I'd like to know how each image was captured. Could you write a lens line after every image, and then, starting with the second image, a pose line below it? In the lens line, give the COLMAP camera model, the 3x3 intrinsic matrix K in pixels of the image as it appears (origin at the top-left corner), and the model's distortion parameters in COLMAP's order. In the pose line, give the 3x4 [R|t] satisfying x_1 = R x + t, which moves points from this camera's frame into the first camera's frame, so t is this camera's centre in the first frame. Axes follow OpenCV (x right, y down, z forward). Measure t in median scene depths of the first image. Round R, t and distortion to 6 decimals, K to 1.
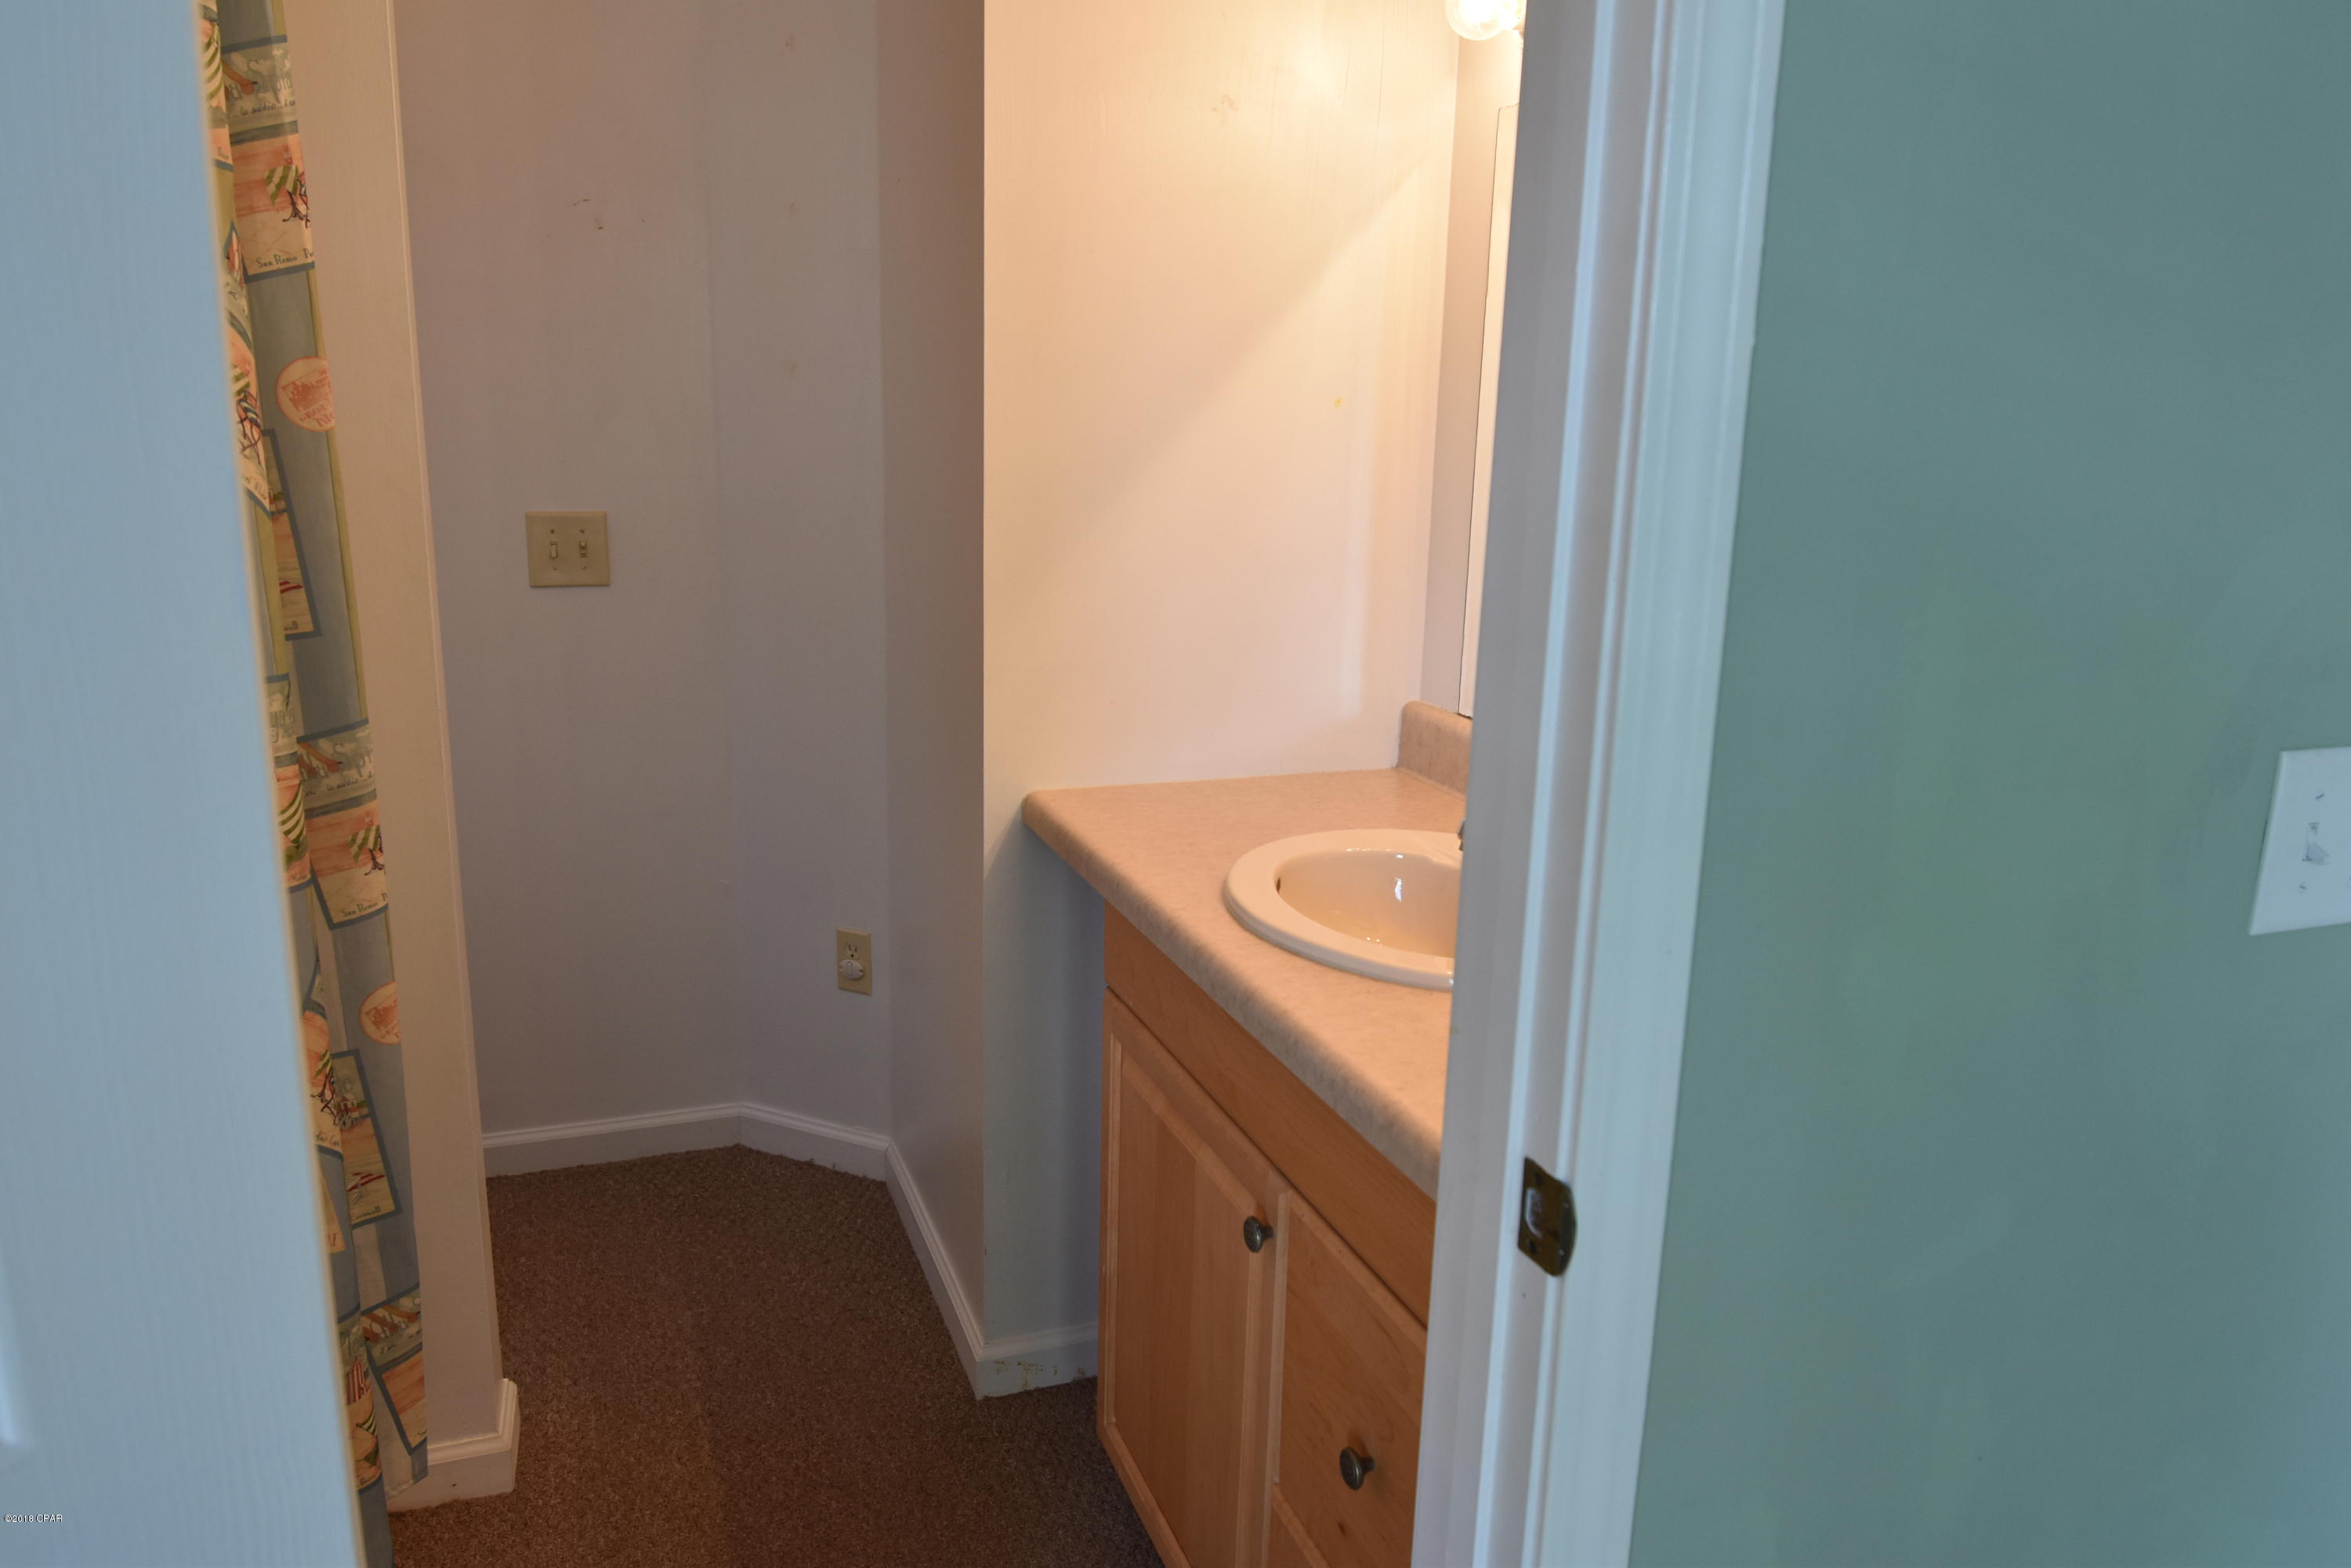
lens RADIAL K [[1642.7, 0, 1177.7], [0, 1642.7, 788.5], [0, 0, 1]] dist [0.008760, -0.037206]
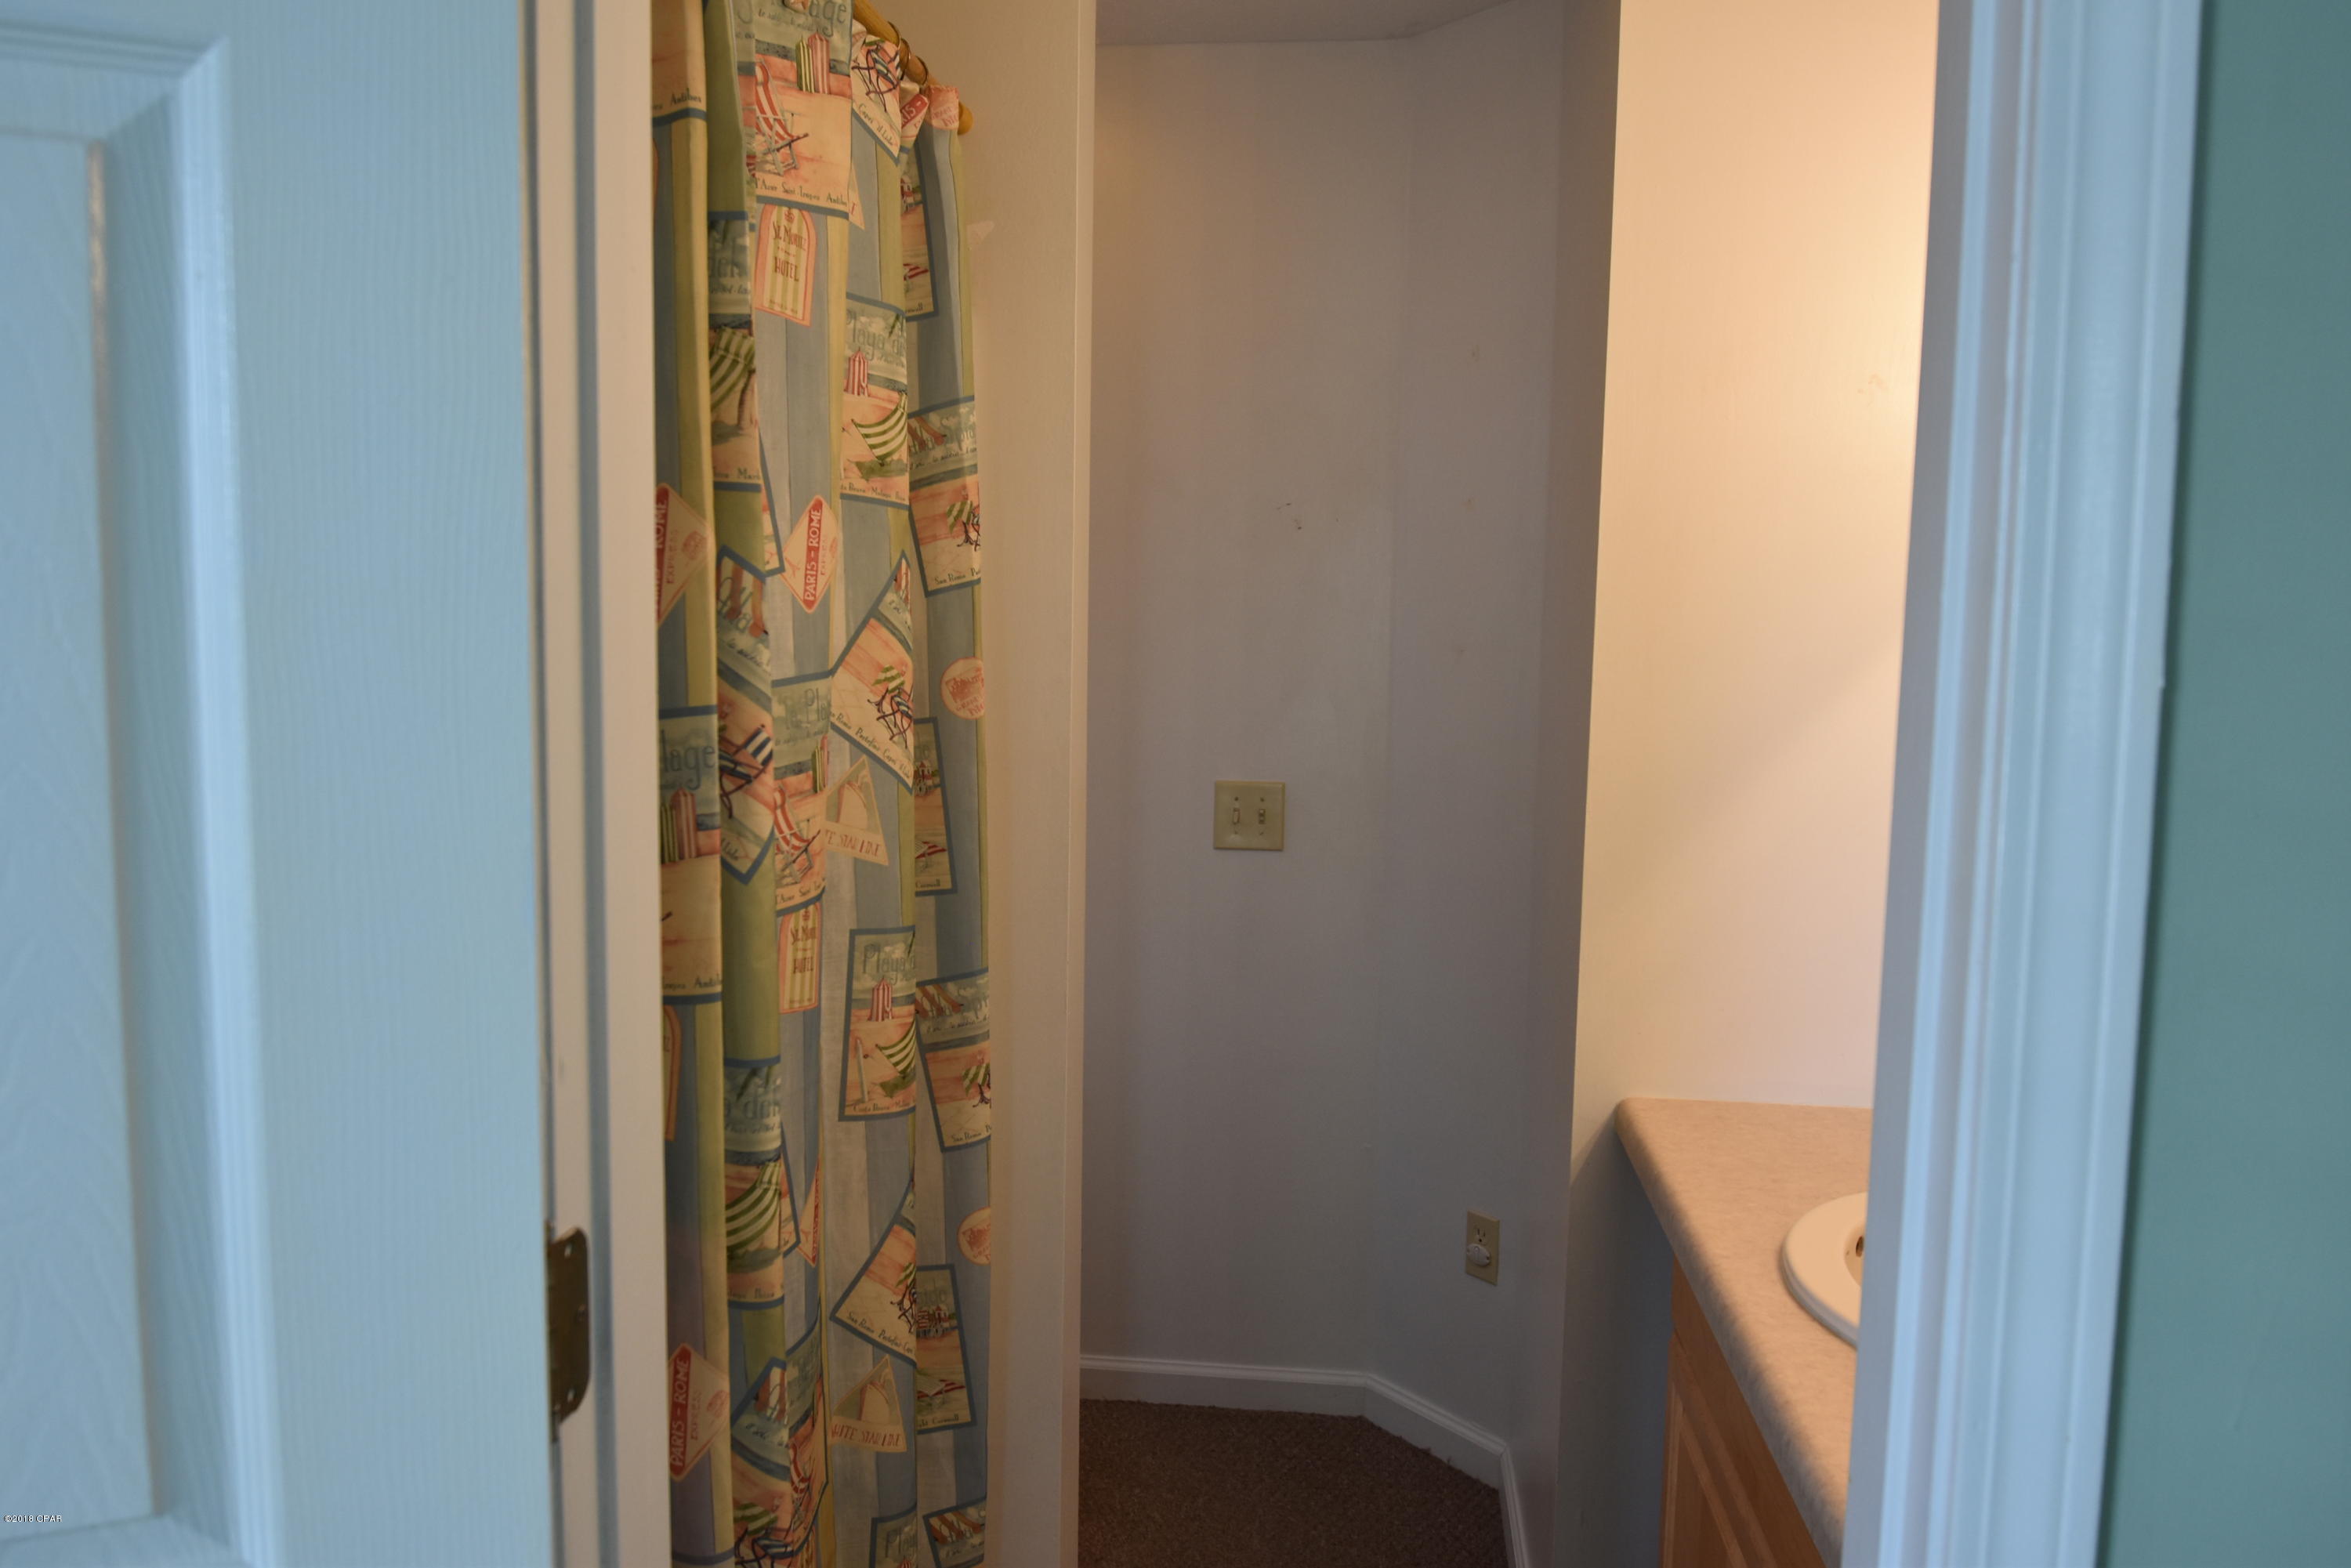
lens RADIAL K [[1642.7, 0, 1173.4], [0, 1642.7, 799.8], [0, 0, 1]] dist [0.008760, -0.037206]
pose [[0.891529, 0.036527, -0.451488, 0.124334], [-0.103138, 0.986931, -0.123814, -0.029322], [0.441065, 0.156949, 0.883645, 0.038477]]
